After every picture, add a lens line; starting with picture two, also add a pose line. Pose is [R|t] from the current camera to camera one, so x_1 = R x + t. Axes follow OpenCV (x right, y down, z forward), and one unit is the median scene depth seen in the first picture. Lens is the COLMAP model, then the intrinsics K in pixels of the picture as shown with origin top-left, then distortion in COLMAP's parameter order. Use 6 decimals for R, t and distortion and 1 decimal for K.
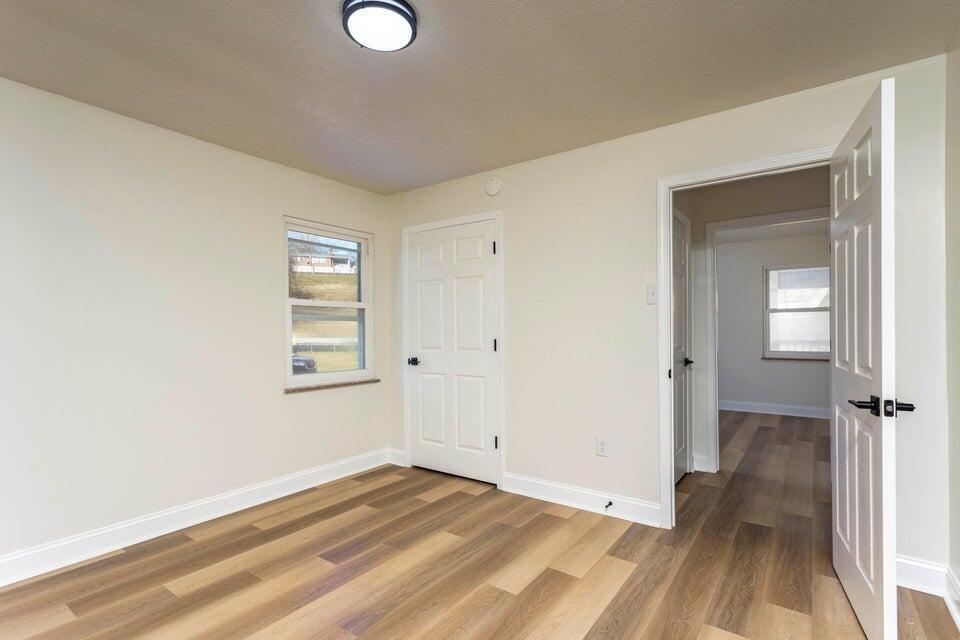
lens RADIAL K [[459.9, 0, 479.5], [0, 459.9, 327.8], [0, 0, 1]] dist [0.002601, 0.002011]
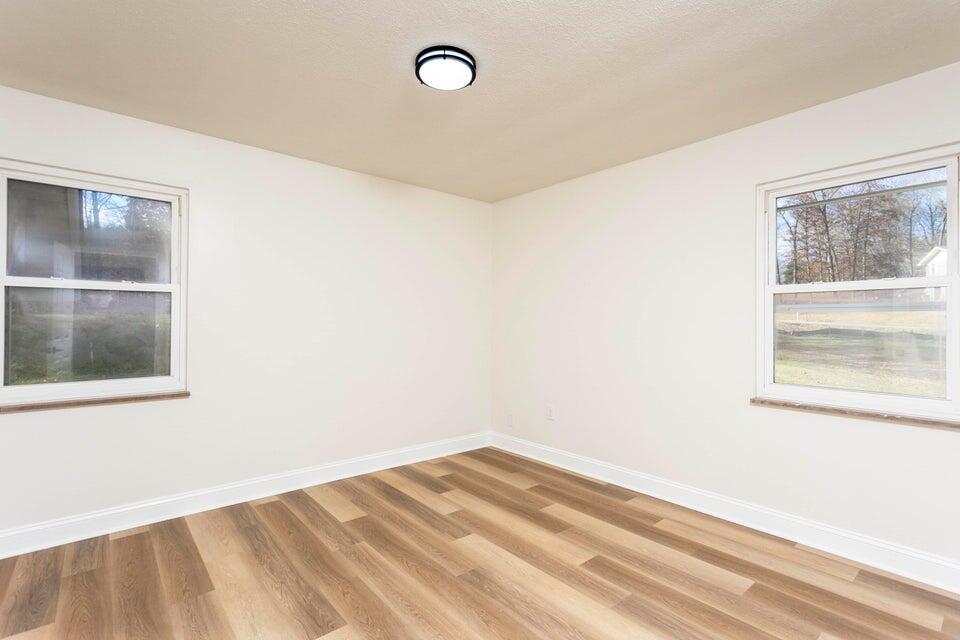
lens RADIAL K [[459.9, 0, 488.1], [0, 459.9, 319.9], [0, 0, 1]] dist [0.002601, 0.002011]
pose [[-0.235212, -0.000032, -0.971944, 0.469249], [0.000909, 1.000000, -0.000252, -0.005314], [0.971944, -0.000943, -0.235212, 0.710834]]
